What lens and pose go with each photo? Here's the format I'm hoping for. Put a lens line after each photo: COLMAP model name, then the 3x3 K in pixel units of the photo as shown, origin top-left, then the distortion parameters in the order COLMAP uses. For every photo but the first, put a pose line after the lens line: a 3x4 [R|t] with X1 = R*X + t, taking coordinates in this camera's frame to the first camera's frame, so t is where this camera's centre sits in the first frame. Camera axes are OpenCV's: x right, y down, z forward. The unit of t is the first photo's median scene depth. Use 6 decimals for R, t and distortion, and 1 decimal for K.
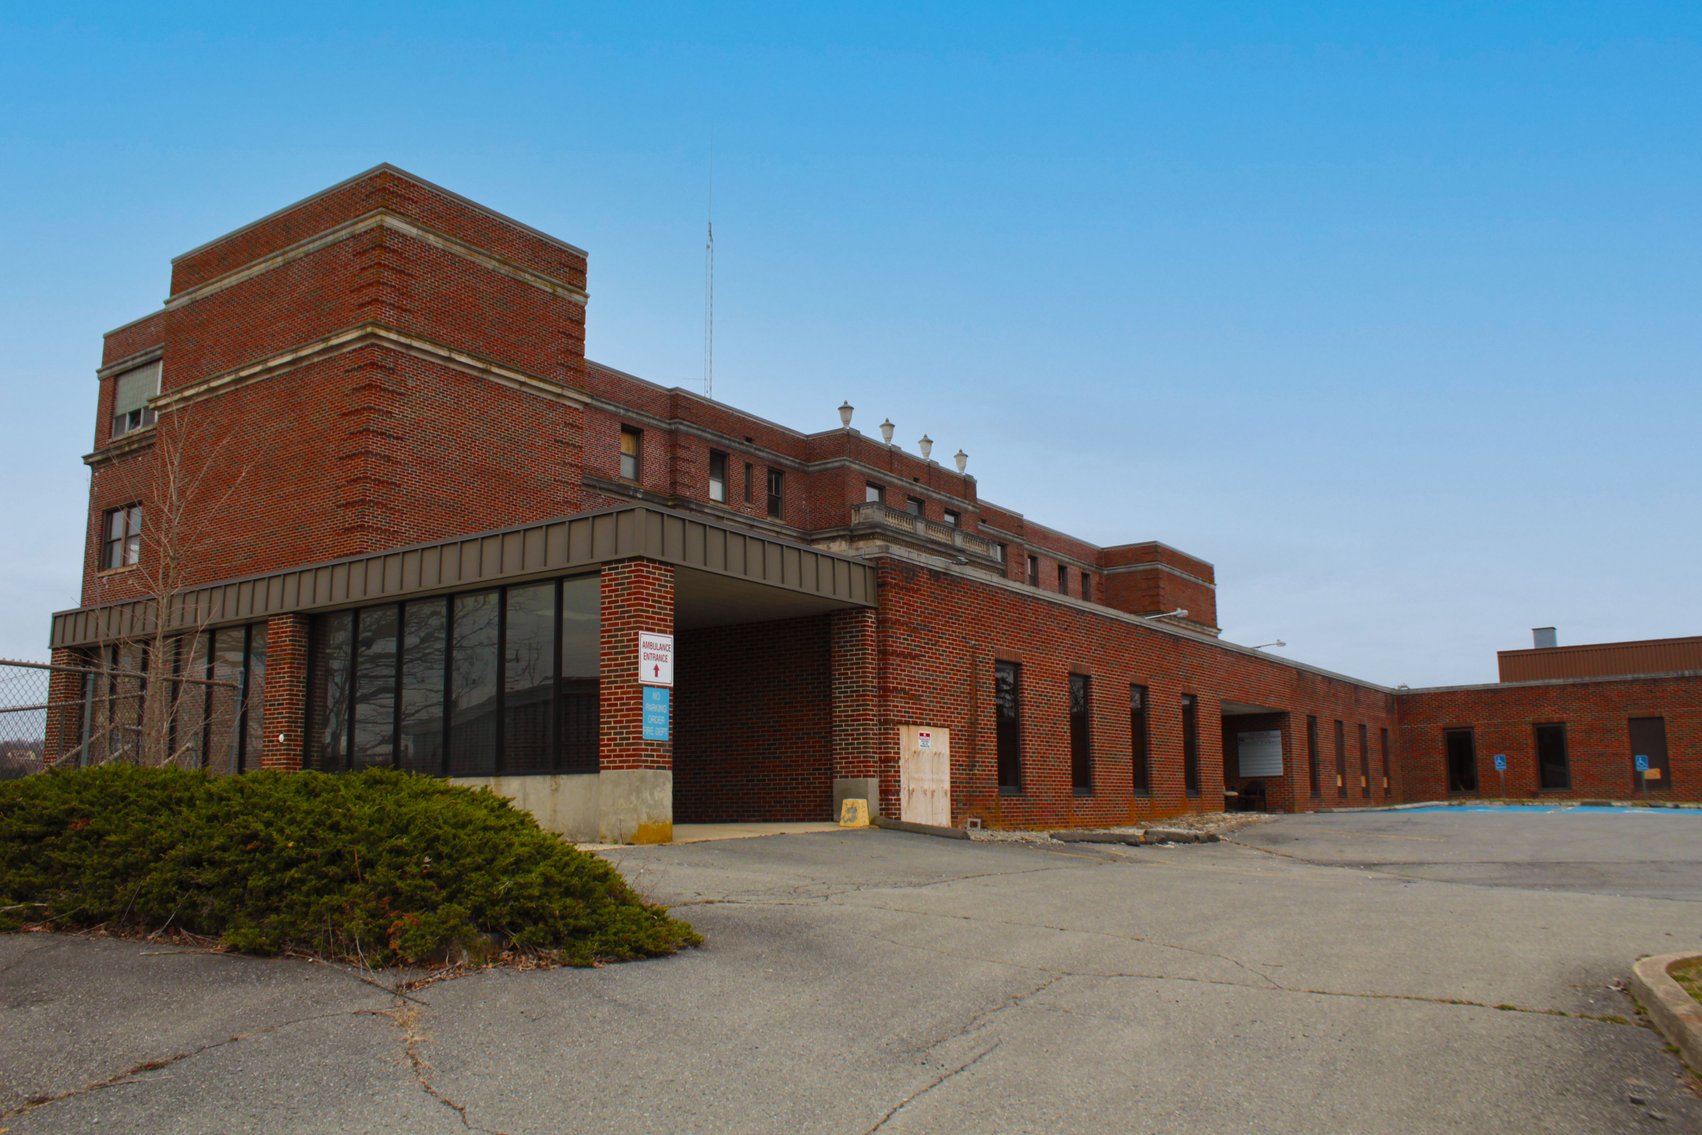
lens RADIAL K [[1411.1, 0, 822.7], [0, 1411.1, 573.4], [0, 0, 1]] dist [-0.177056, 0.164838]
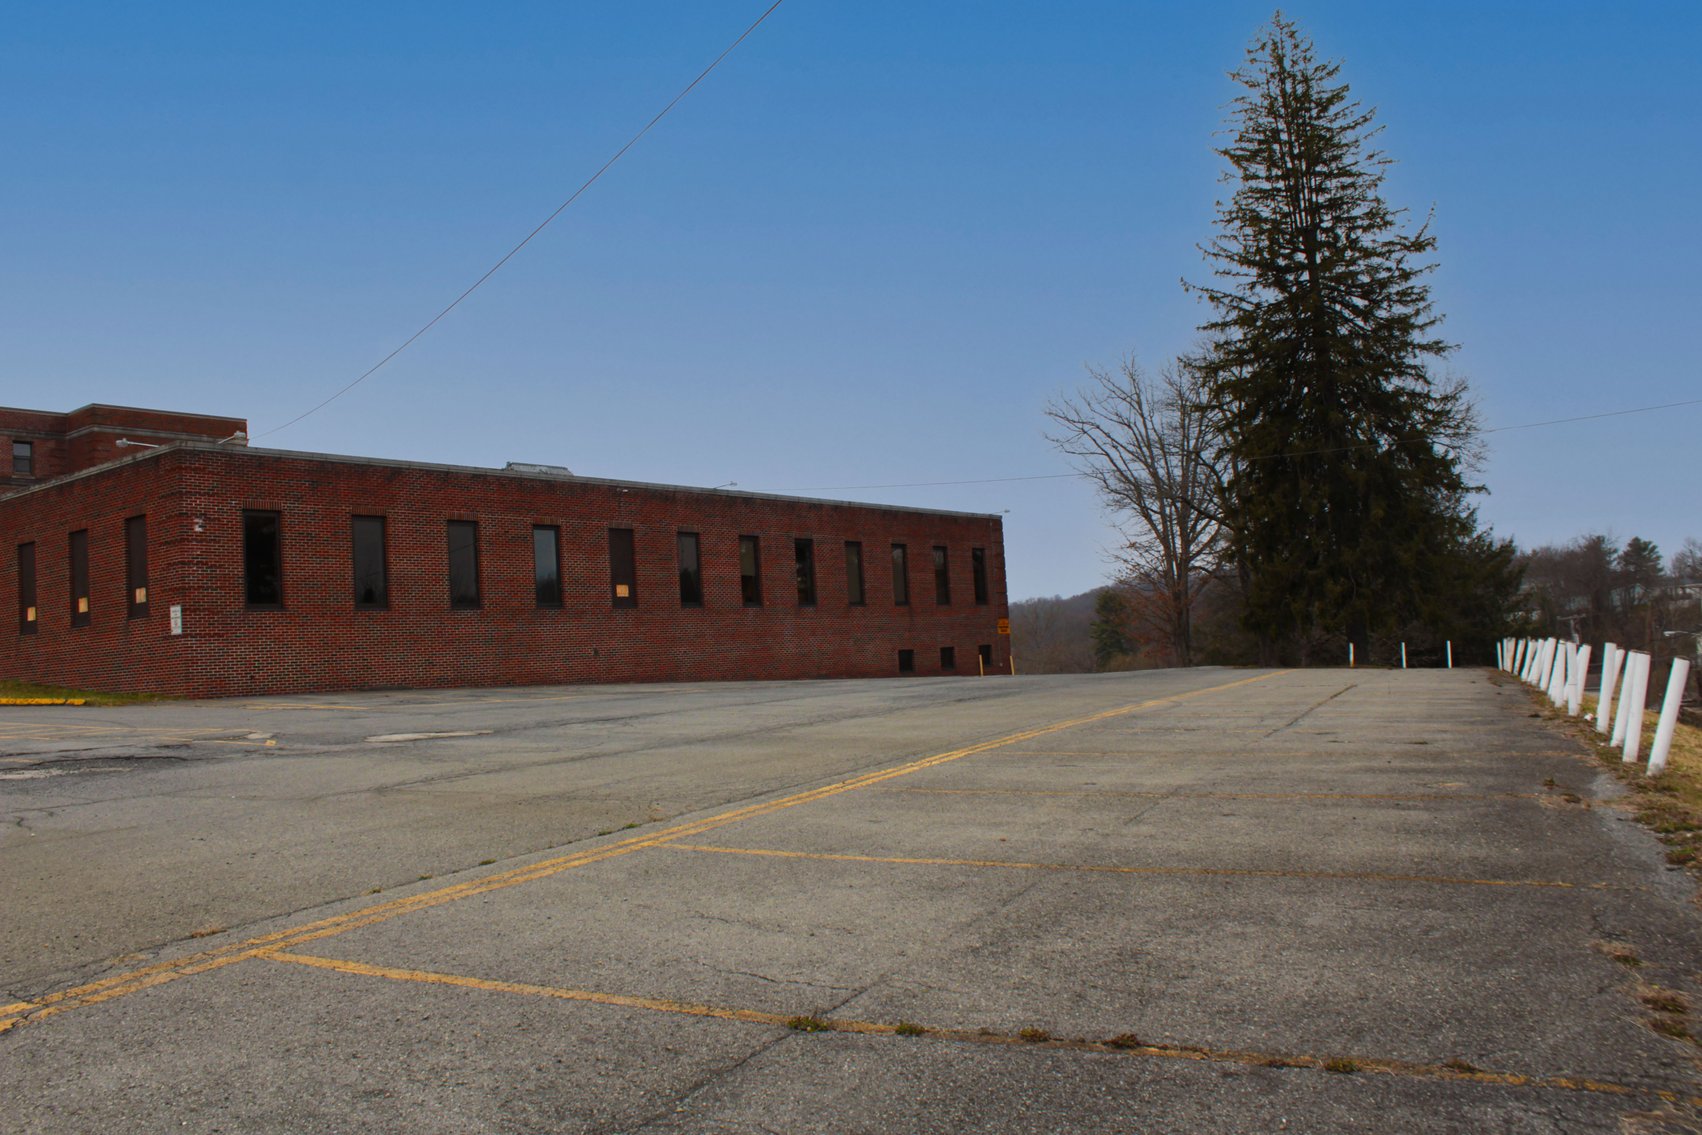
lens RADIAL K [[1411.1, 0, 822.7], [0, 1411.1, 573.4], [0, 0, 1]] dist [-0.177056, 0.164838]
pose [[0.998104, -0.055588, -0.026436, 1.306207], [0.058154, 0.992342, 0.108972, 0.036325], [0.020175, -0.110303, 0.993693, 0.069134]]
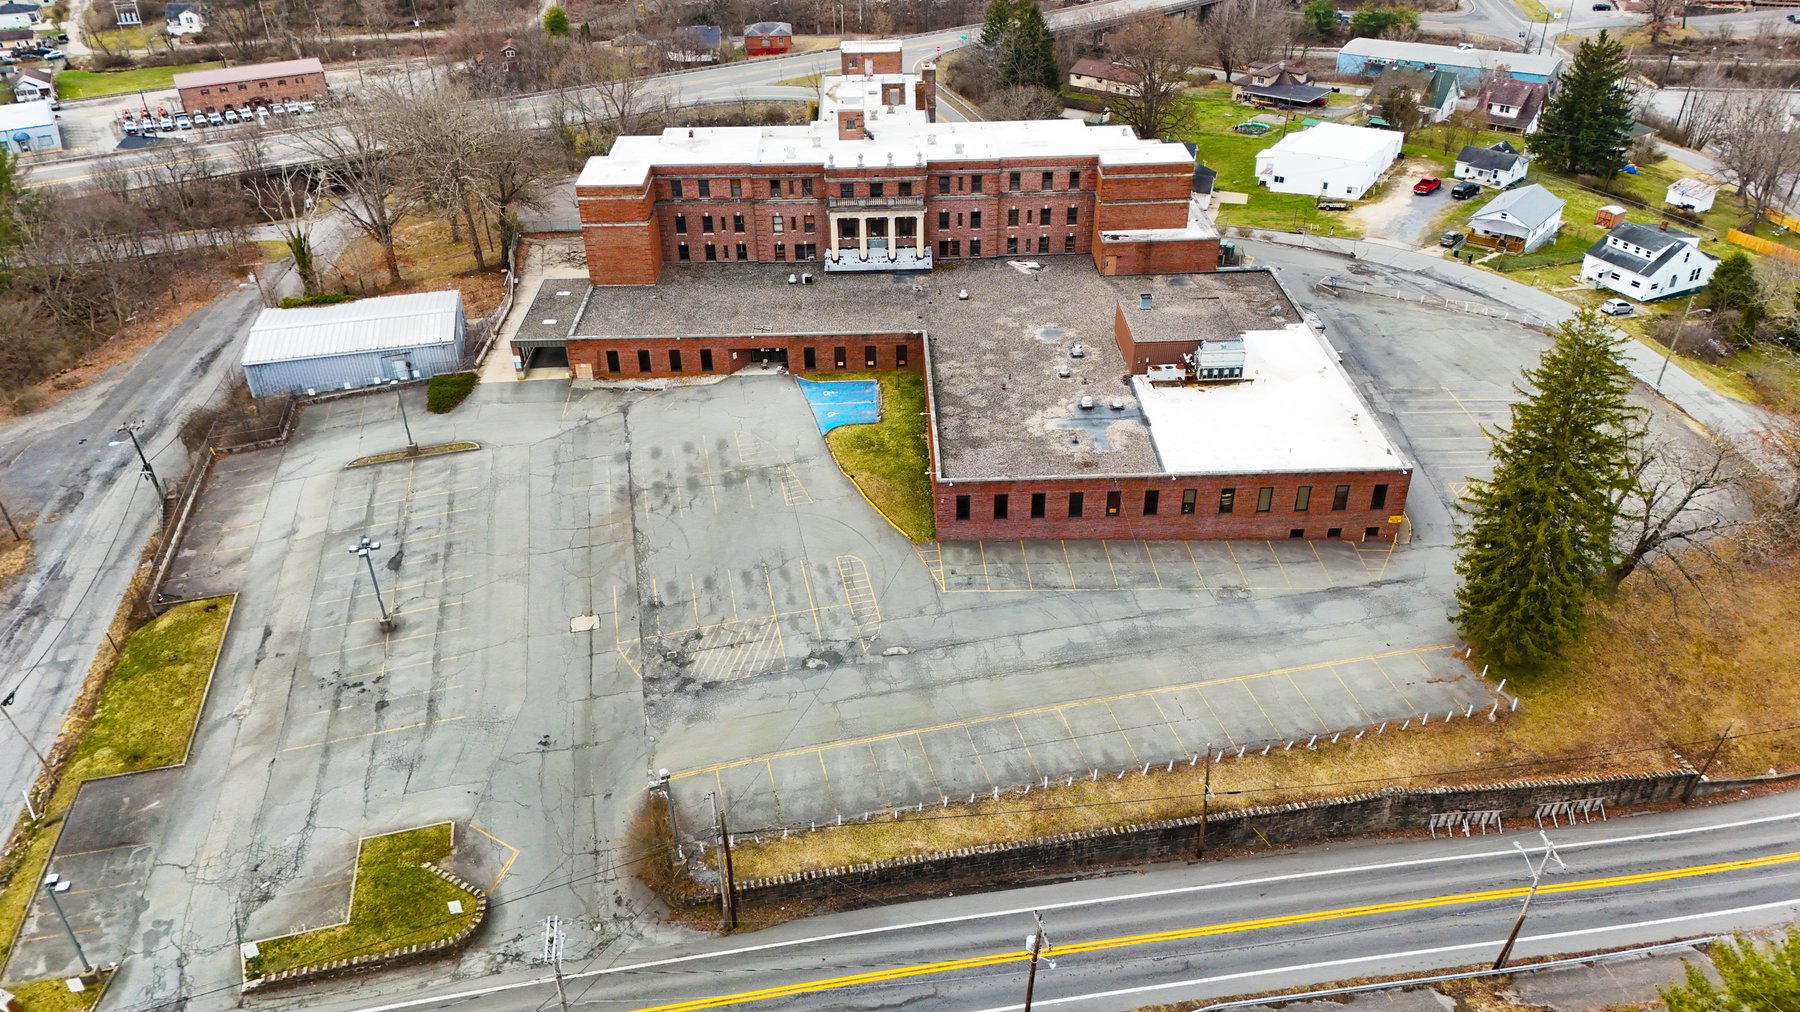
lens RADIAL K [[1309.2, 0, 895.9], [0, 1309.2, 517.8], [0, 0, 1]] dist [0.097001, -0.104884]
pose [[0.591691, 0.434680, -0.678937, 2.510602], [0.148288, 0.769127, 0.621655, -1.357195], [0.792410, -0.468506, 0.390627, -0.235734]]
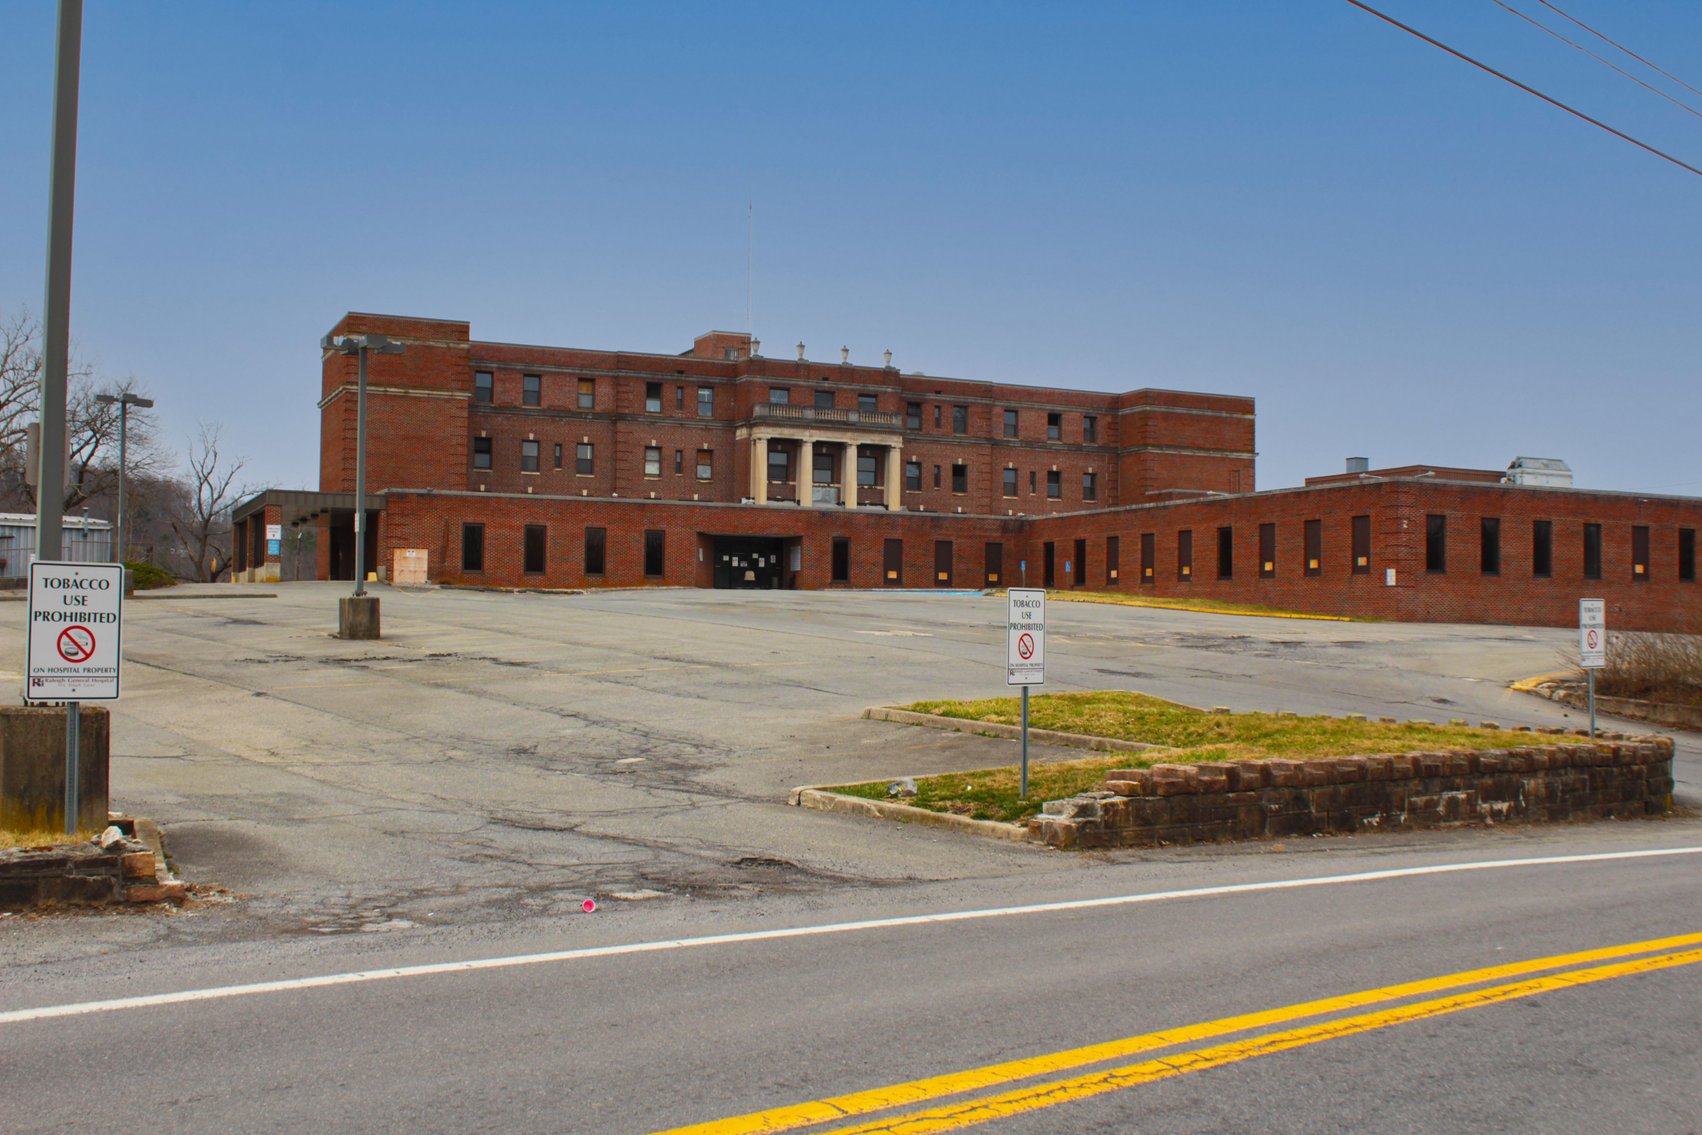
lens RADIAL K [[1745.1, 0, 826.0], [0, 1745.1, 569.3], [0, 0, 1]] dist [-0.138543, 0.173427]
pose [[0.862677, -0.000151, -0.505755, 1.304950], [0.067404, 0.991114, 0.114676, -0.100386], [0.501243, -0.133018, 0.855021, -0.815639]]
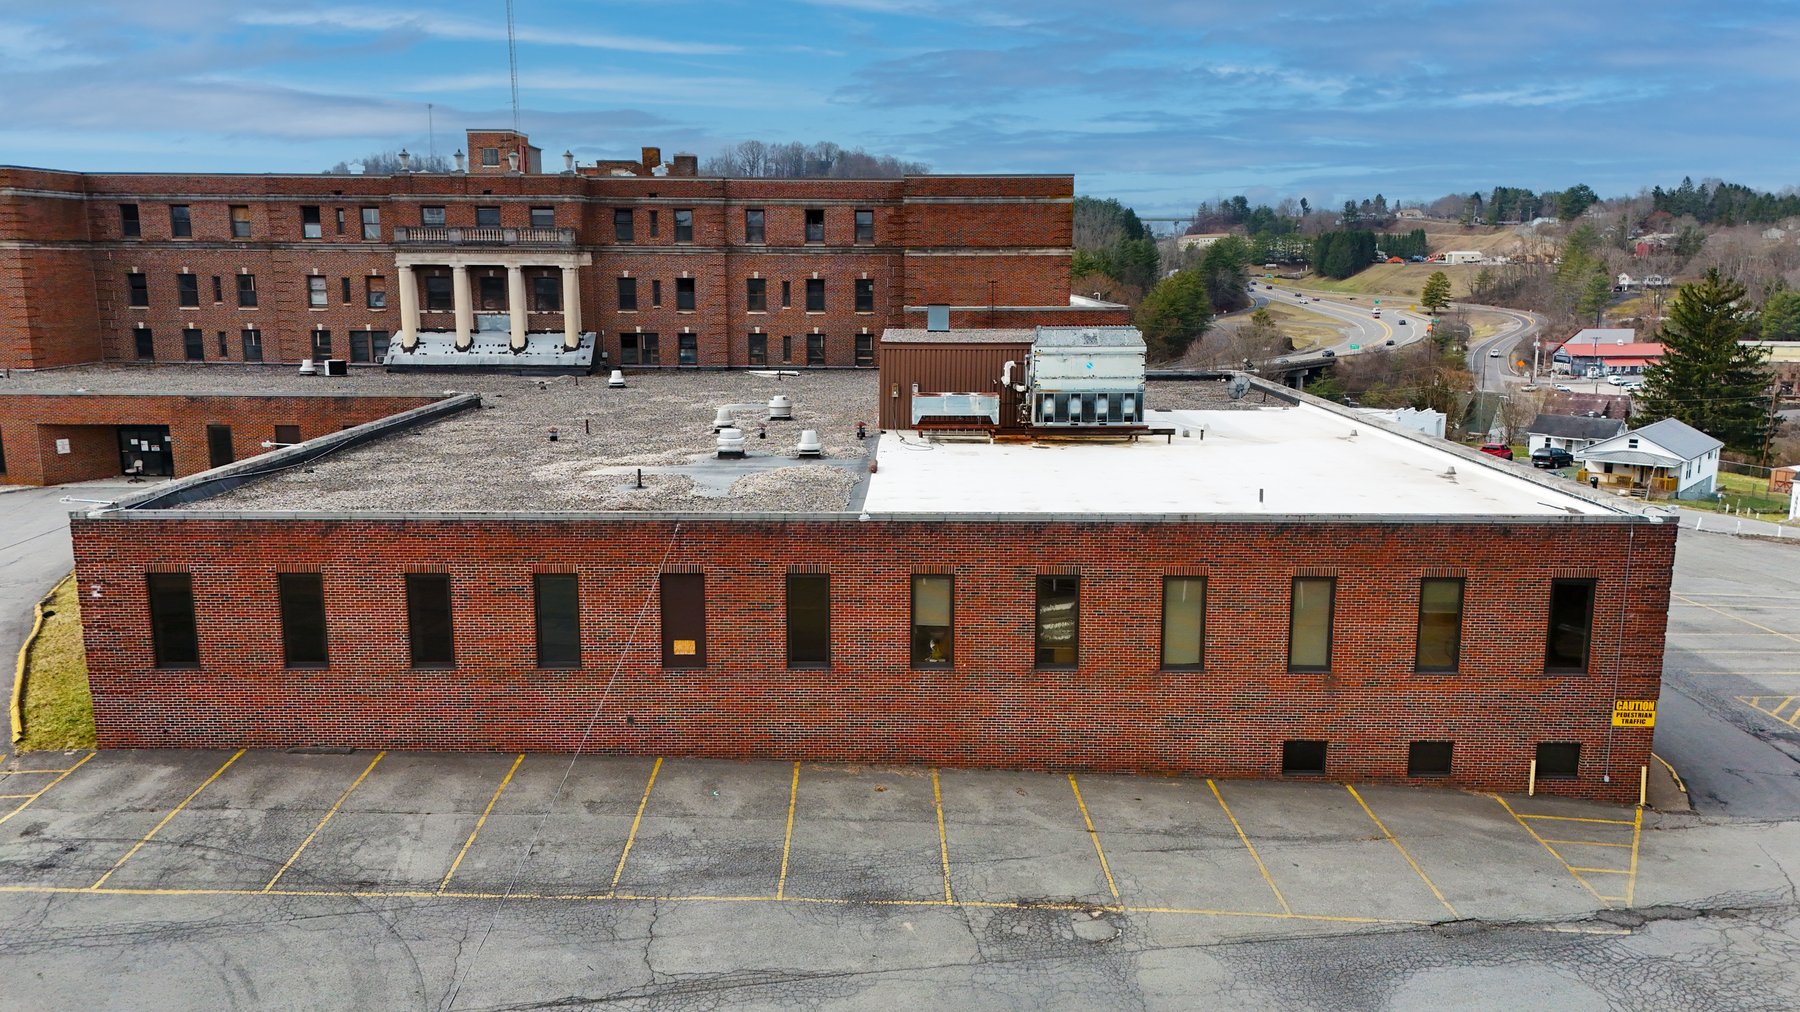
lens RADIAL K [[1324.0, 0, 897.1], [0, 1324.0, 499.7], [0, 0, 1]] dist [0.092985, -0.104927]
pose [[0.564784, 0.157111, -0.810145, 1.776399], [0.135121, 0.950855, 0.278598, -0.116315], [0.814101, -0.266815, 0.515799, 0.735969]]
